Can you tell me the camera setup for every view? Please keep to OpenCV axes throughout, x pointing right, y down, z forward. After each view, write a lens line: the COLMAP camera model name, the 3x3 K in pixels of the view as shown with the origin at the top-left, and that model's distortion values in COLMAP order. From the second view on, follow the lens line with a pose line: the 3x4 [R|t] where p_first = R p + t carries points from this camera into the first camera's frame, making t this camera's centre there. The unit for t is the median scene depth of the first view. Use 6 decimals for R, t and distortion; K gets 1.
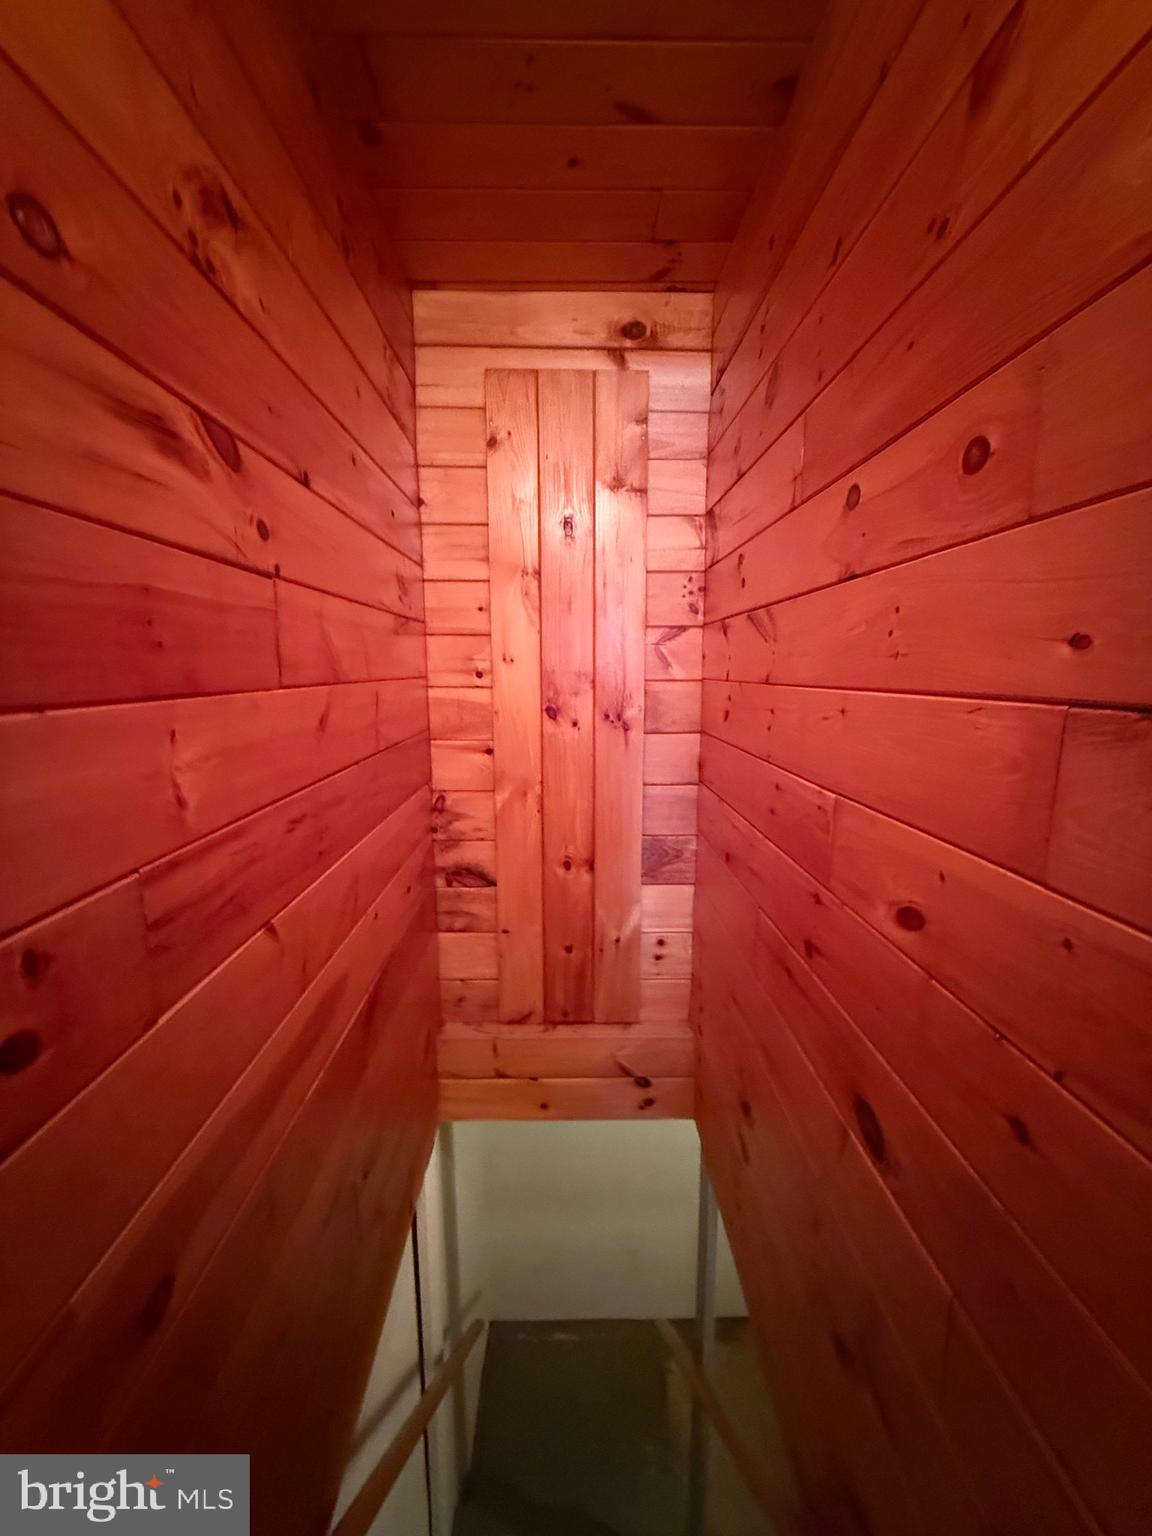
lens RADIAL K [[610.3, 0, 574.7], [0, 610.3, 768.1], [0, 0, 1]] dist [0.000052, -0.000793]
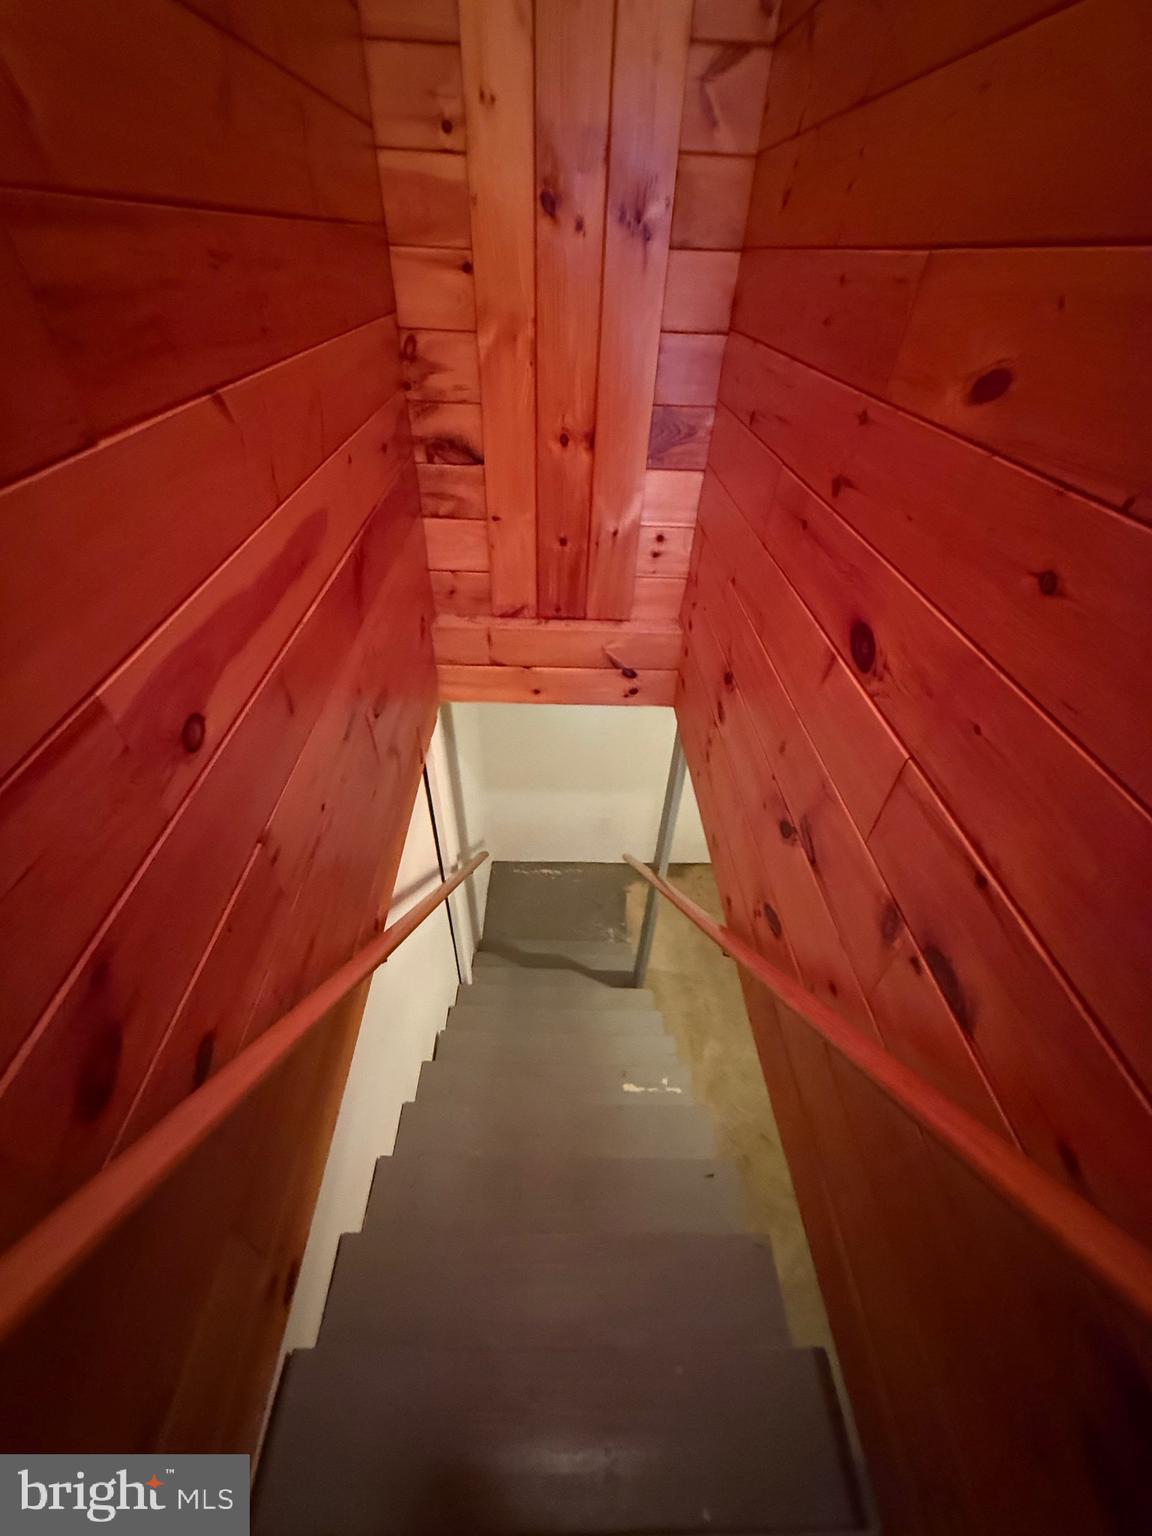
lens RADIAL K [[610.3, 0, 573.5], [0, 610.3, 763.7], [0, 0, 1]] dist [0.000052, -0.000793]
pose [[0.999365, 0.024528, 0.025859, -0.009545], [-0.034392, 0.854046, 0.519060, 0.101205], [-0.009353, -0.519619, 0.854347, 0.011127]]
